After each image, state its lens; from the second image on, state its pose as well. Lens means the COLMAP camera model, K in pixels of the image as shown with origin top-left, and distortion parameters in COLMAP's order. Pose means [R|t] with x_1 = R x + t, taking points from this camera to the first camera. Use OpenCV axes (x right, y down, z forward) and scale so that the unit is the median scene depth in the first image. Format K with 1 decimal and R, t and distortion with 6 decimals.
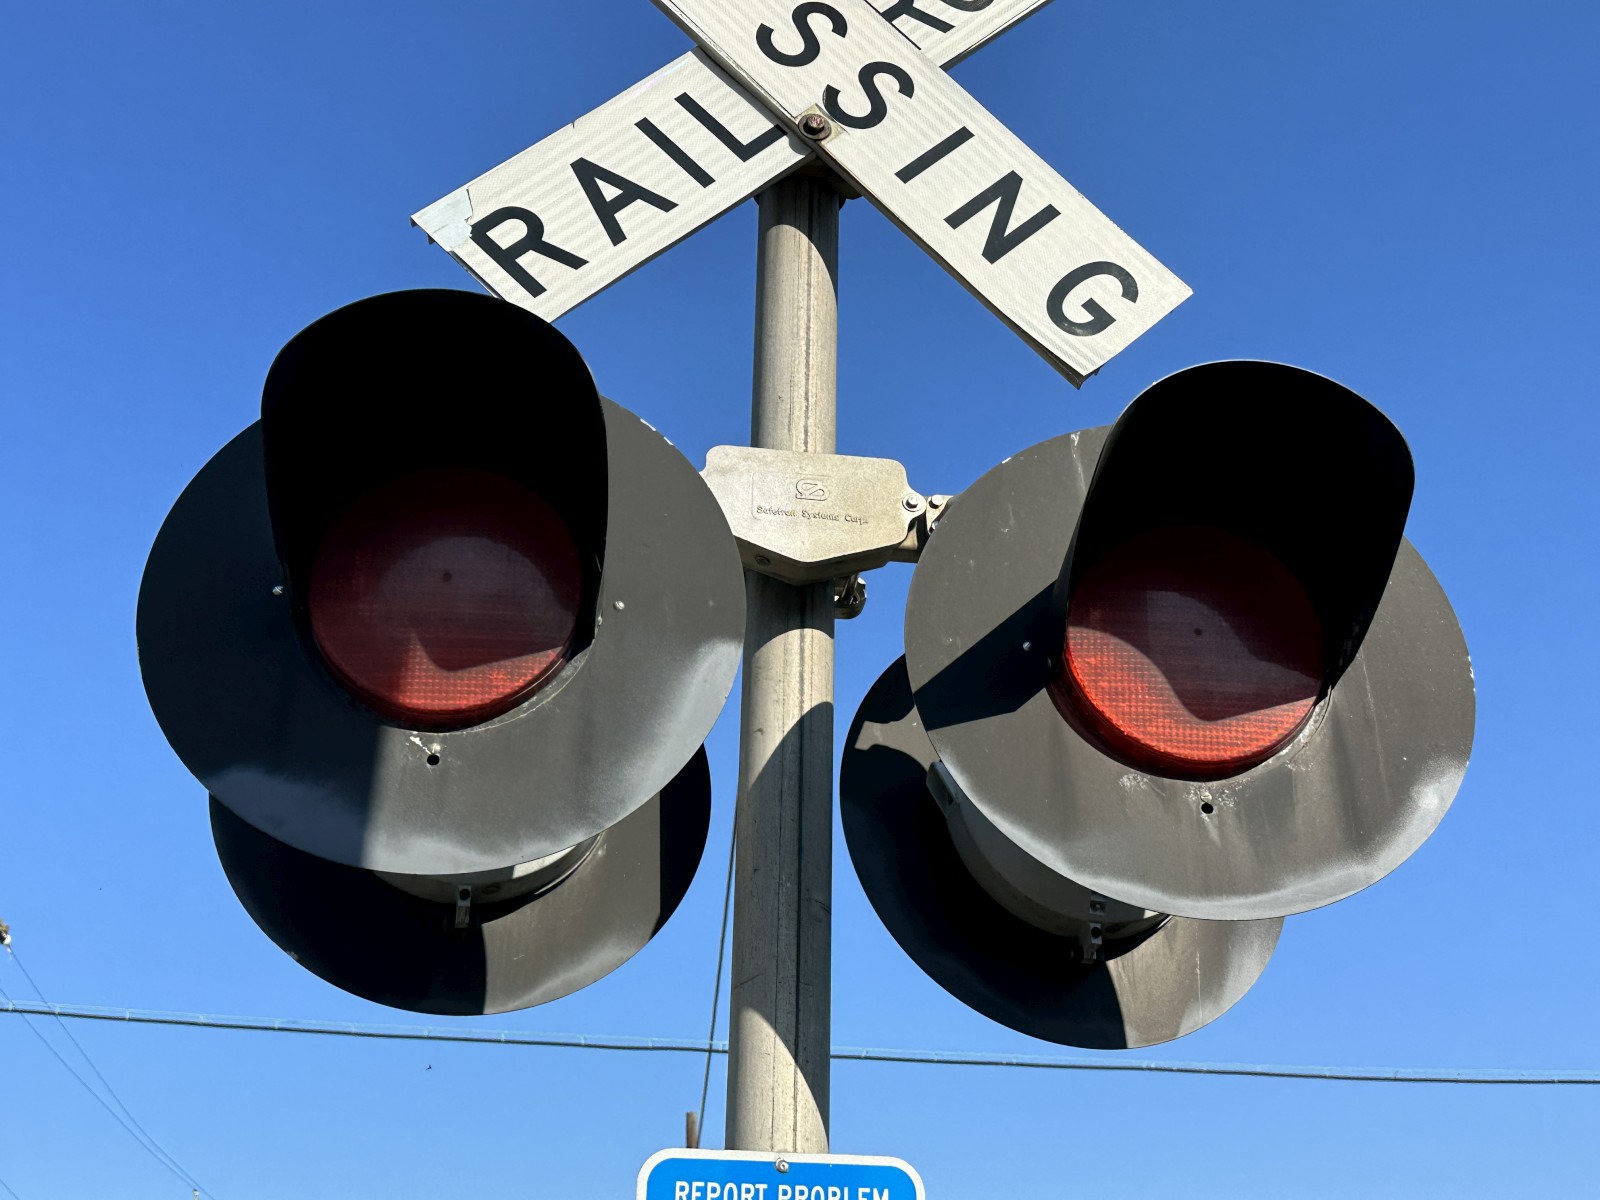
lens RADIAL K [[1878.6, 0, 821.5], [0, 1878.6, 598.7], [0, 0, 1]] dist [0.086937, 0.009611]
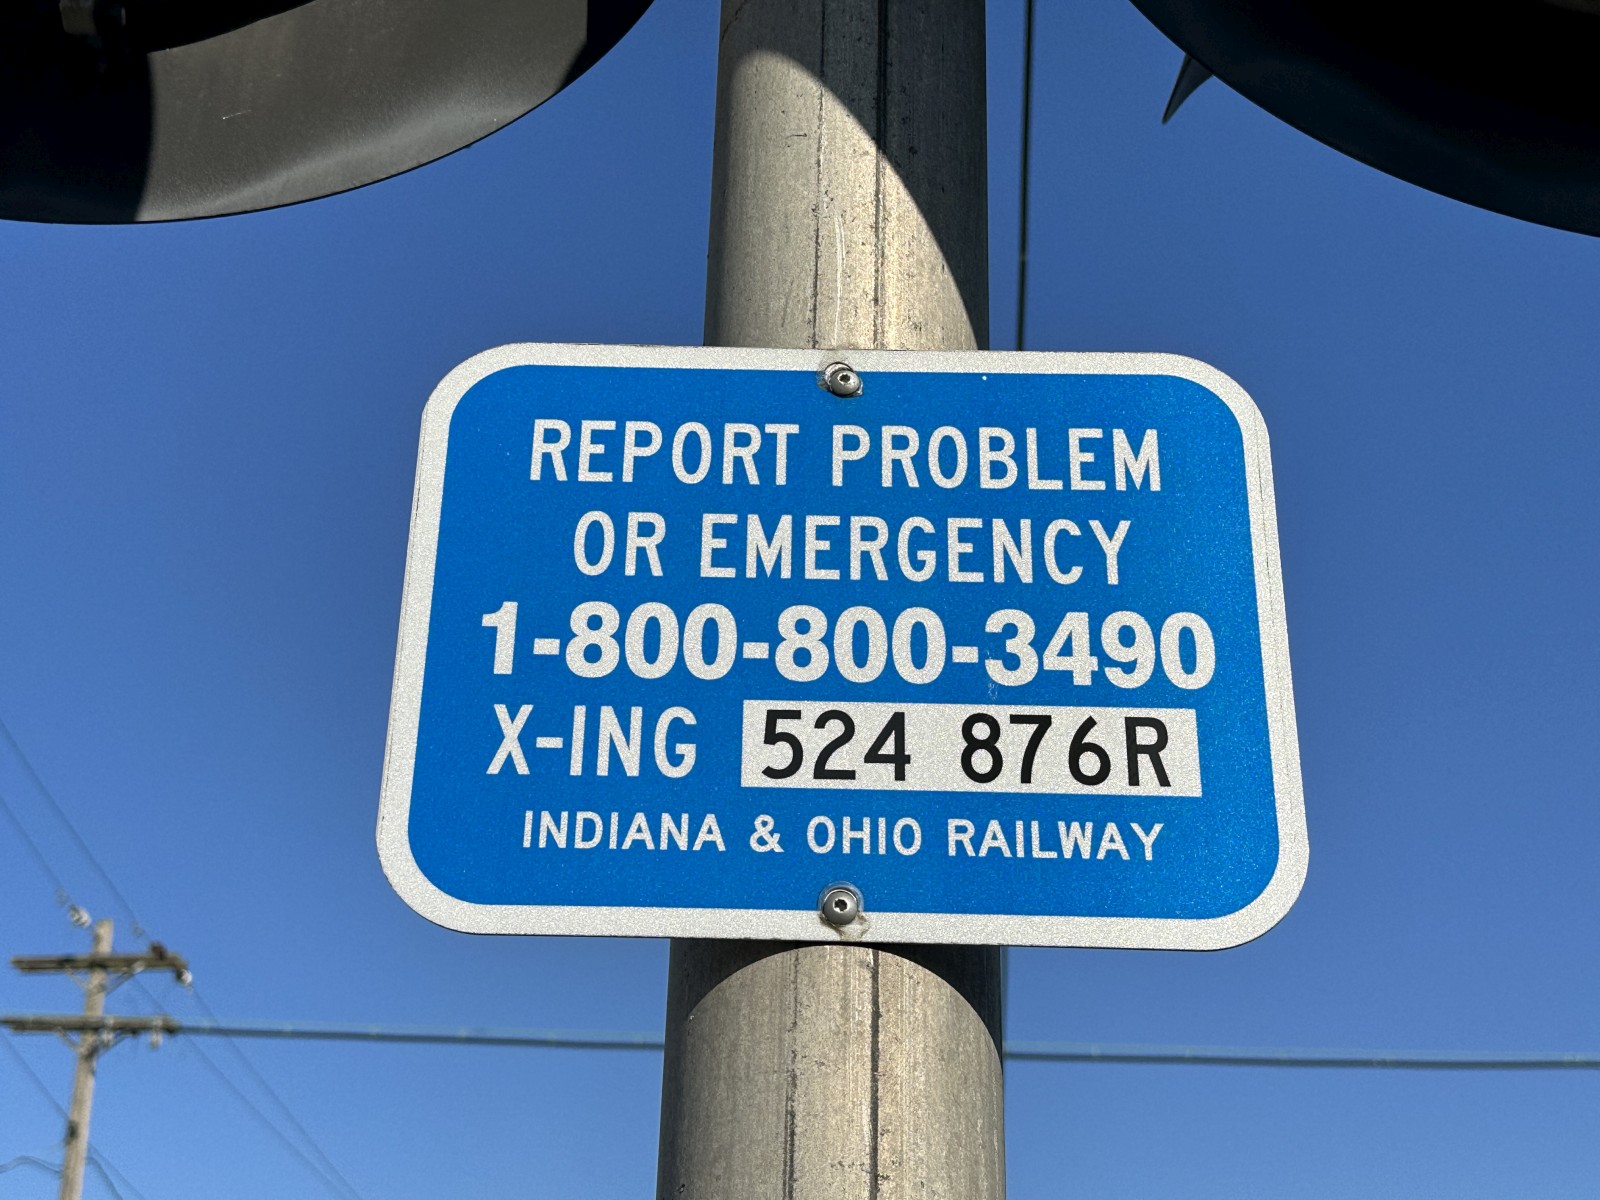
lens RADIAL K [[2232.9, 0, 800.0], [0, 2232.9, 600.0], [0, 0, 1]] dist [0.142025, -0.024873]
pose [[0.988758, -0.060826, -0.136591, 0.022611], [0.063281, 0.997902, 0.013700, 0.300414], [0.135471, -0.022189, 0.990533, 0.533116]]
